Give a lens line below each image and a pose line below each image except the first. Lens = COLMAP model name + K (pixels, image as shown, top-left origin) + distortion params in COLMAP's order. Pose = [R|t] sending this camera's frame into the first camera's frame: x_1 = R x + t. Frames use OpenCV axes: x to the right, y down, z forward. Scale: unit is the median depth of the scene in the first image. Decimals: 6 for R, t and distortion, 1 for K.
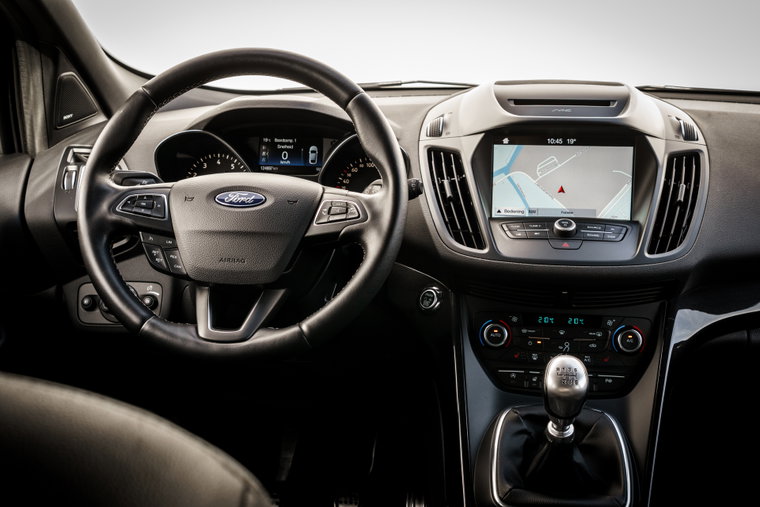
lens RADIAL K [[965.1, 0, 381.3], [0, 965.1, 254.3], [0, 0, 1]] dist [0.040855, 0.000000]
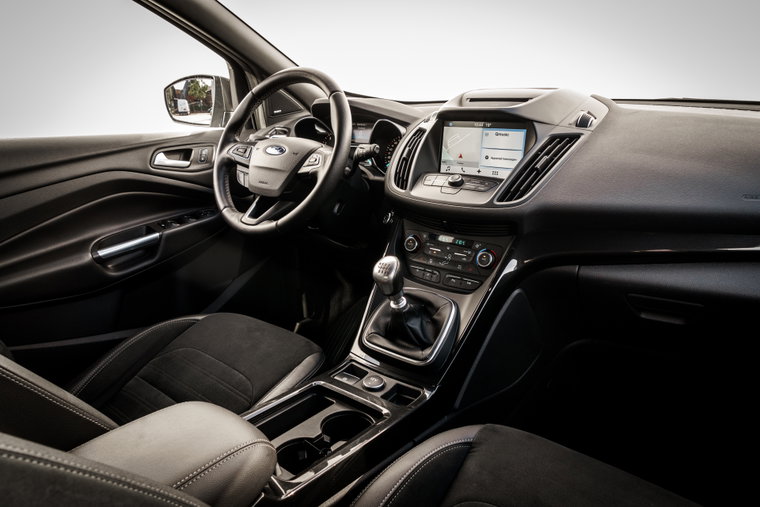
lens RADIAL K [[535.4, 0, 380.6], [0, 535.4, 250.1], [0, 0, 1]] dist [-0.013877, -0.000086]
pose [[0.851307, 0.134596, -0.507110, 0.722982], [-0.096456, 0.990210, 0.100894, 0.010332], [0.515725, -0.036978, 0.855956, 0.286776]]
